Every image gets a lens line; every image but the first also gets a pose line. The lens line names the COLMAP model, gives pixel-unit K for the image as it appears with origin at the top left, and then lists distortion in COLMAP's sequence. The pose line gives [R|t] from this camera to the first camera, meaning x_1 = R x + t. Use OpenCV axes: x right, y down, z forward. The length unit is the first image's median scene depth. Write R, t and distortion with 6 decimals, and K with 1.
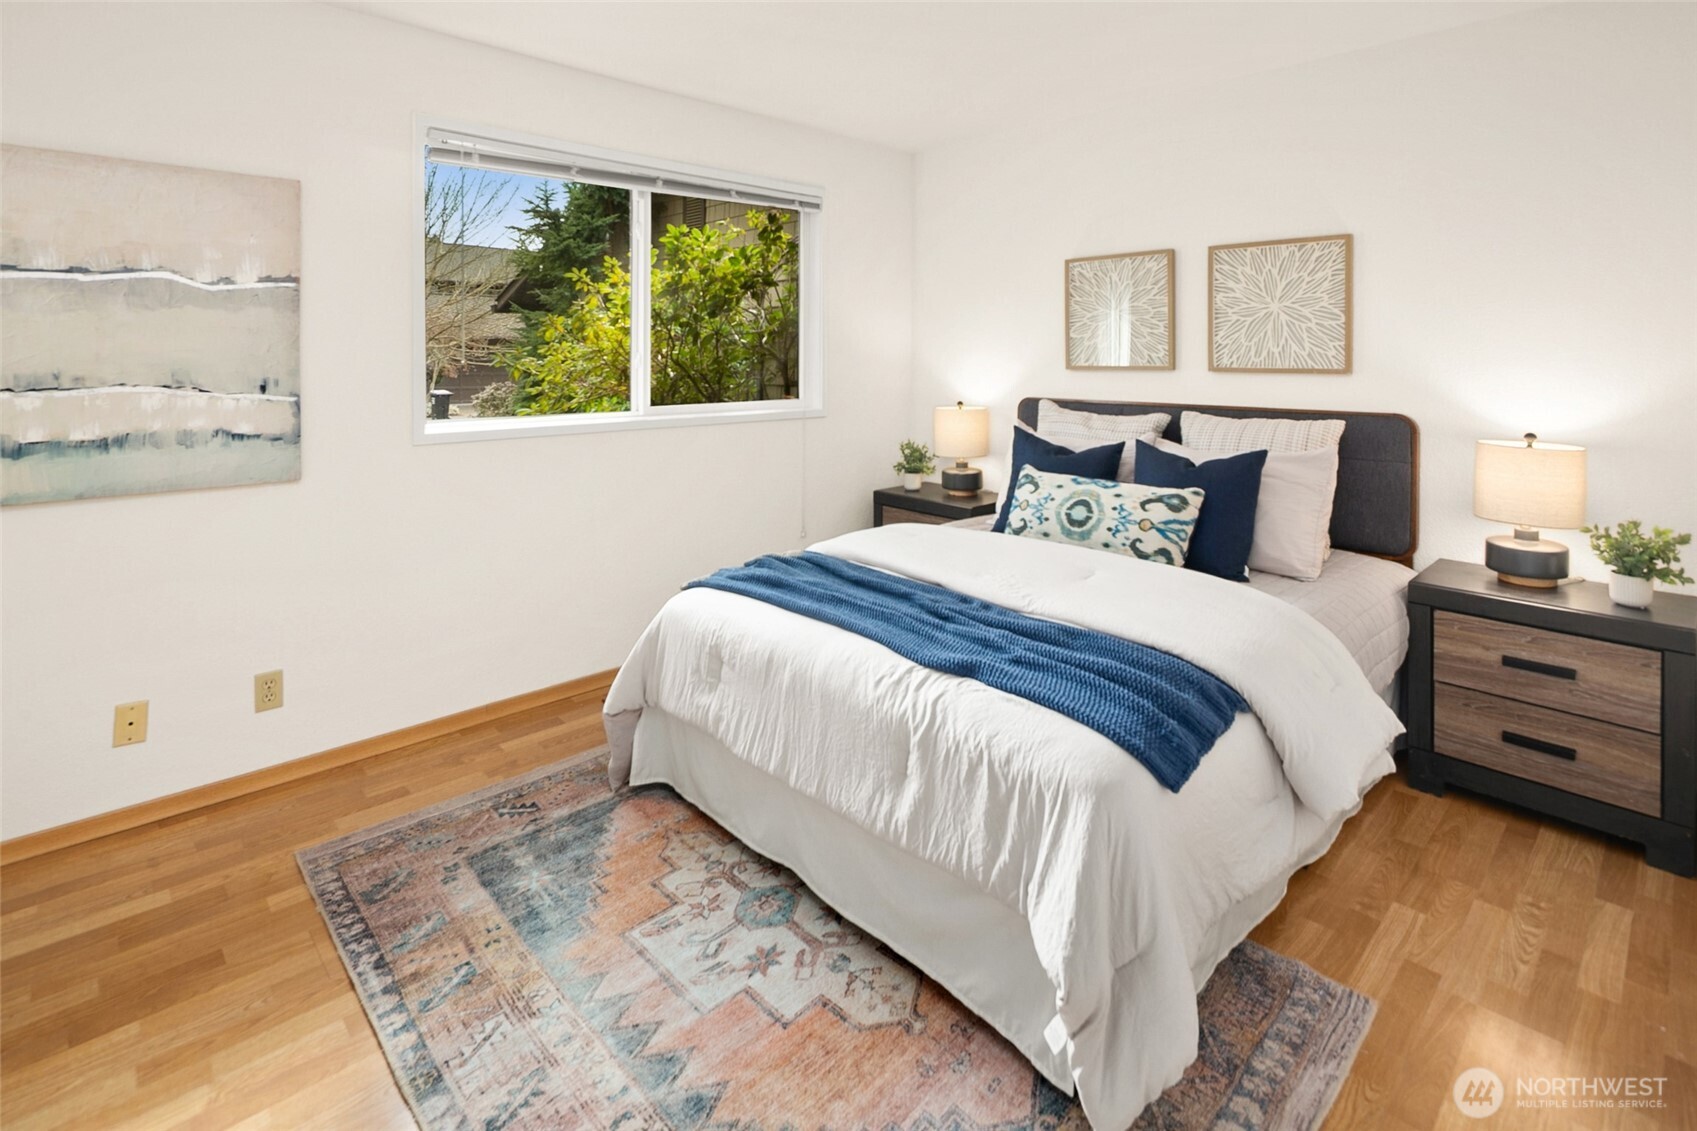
lens RADIAL K [[806.1, 0, 848.5], [0, 806.1, 565.5], [0, 0, 1]] dist [0.000985, 0.000120]
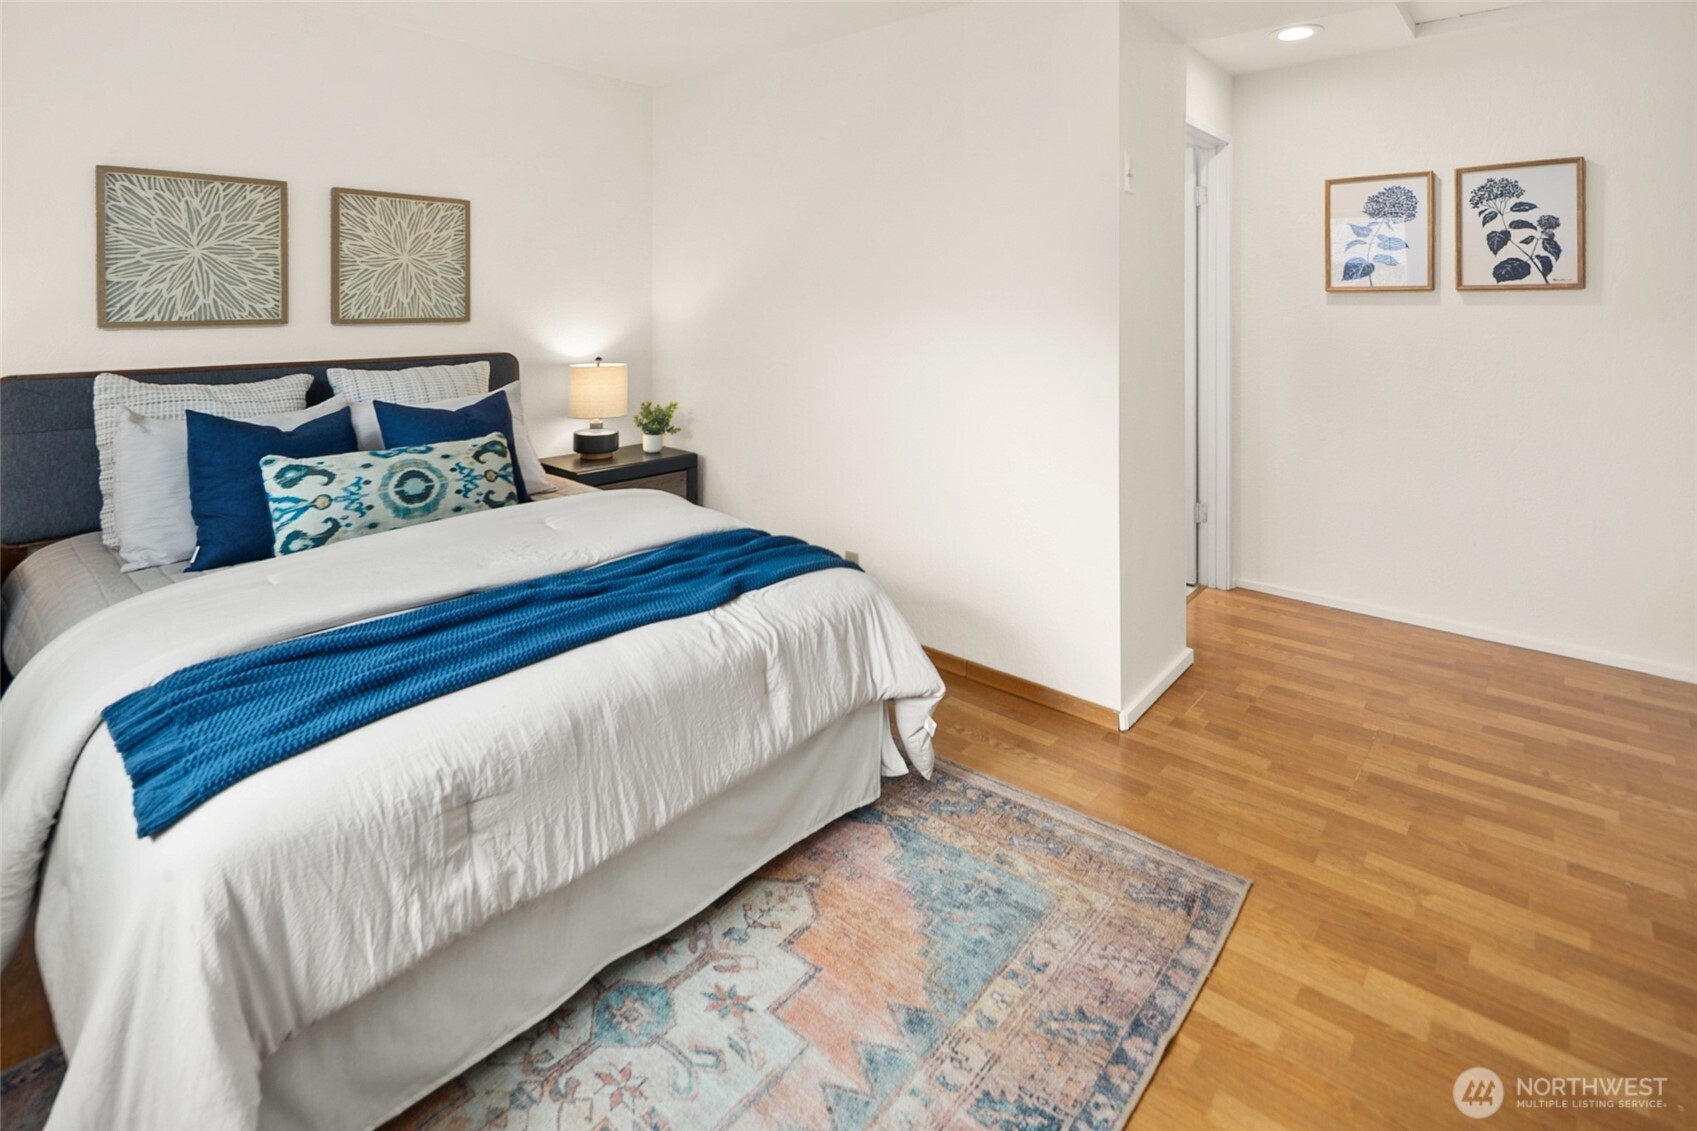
lens RADIAL K [[789.4, 0, 847.6], [0, 789.4, 536.3], [0, 0, 1]] dist [0.001773, 0.000435]
pose [[-0.089971, -0.284457, 0.954458, -0.620768], [0.252105, 0.920628, 0.298139, -0.158380], [-0.963508, 0.267448, -0.011117, 0.582911]]
